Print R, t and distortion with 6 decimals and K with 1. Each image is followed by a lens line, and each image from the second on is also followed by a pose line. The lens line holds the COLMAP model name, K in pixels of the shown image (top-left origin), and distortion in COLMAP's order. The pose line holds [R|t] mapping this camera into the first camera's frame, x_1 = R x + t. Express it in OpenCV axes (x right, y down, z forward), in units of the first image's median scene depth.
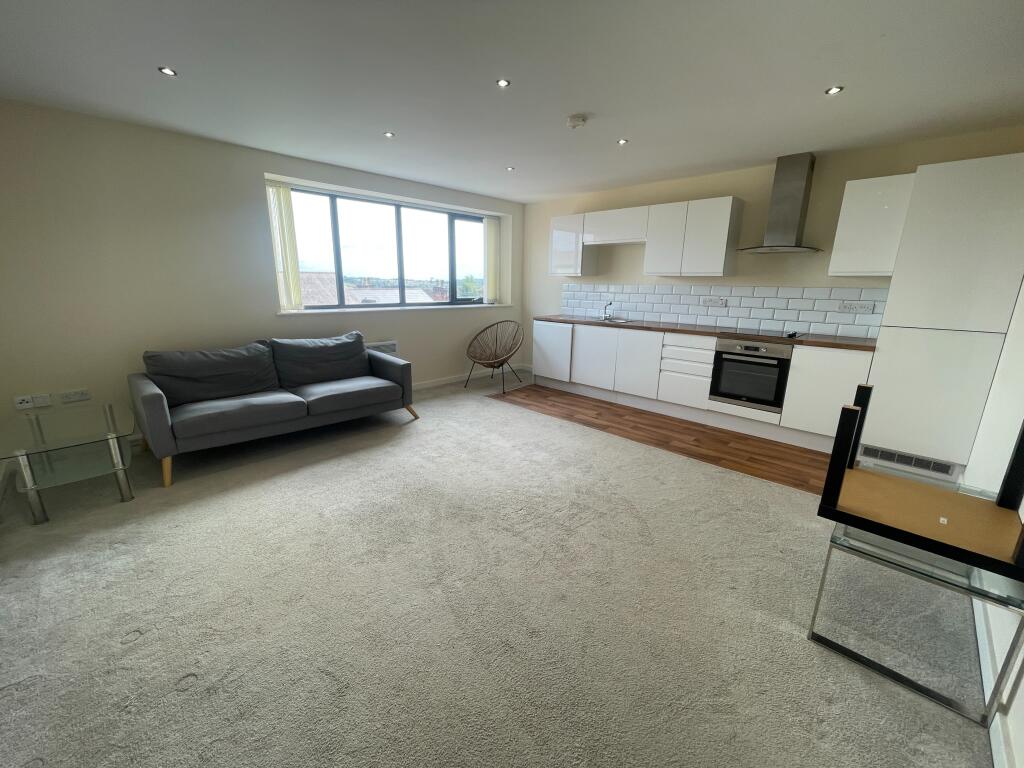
lens RADIAL K [[411.0, 0, 504.5], [0, 411.0, 384.2], [0, 0, 1]] dist [-0.001210, -0.000143]
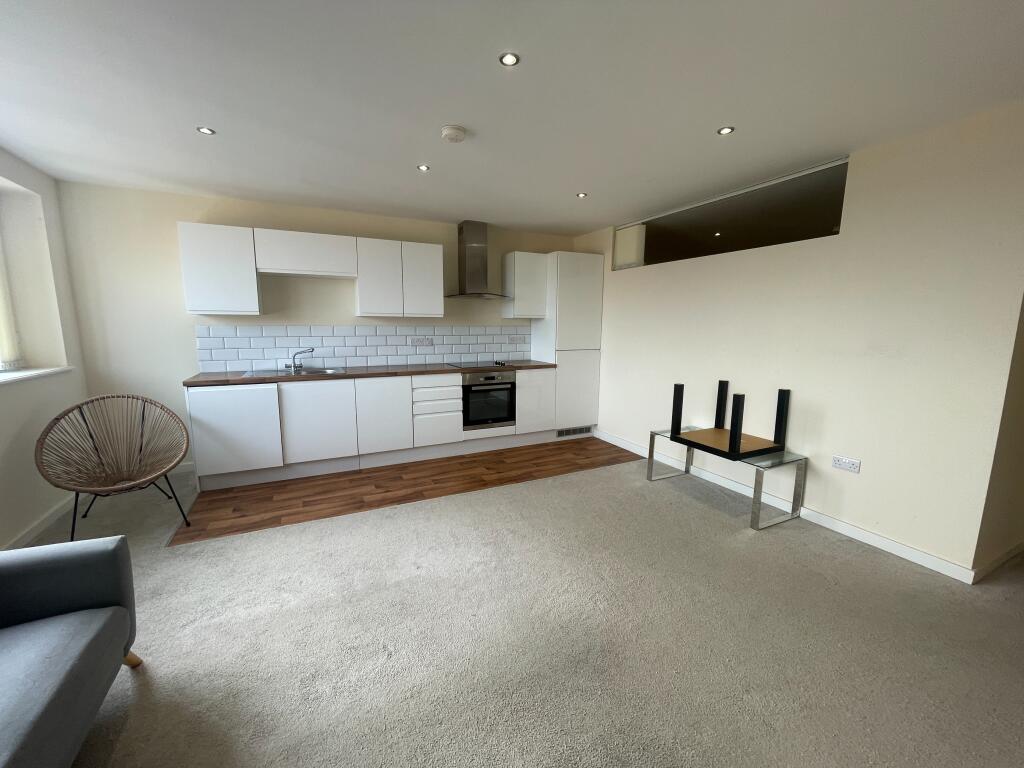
lens RADIAL K [[411.0, 0, 504.5], [0, 411.0, 384.2], [0, 0, 1]] dist [-0.001210, -0.000143]
pose [[0.327121, -0.146105, 0.933619, -0.435153], [0.229431, 0.970694, 0.071518, -0.129331], [-0.916708, 0.190807, 0.351055, 0.493947]]
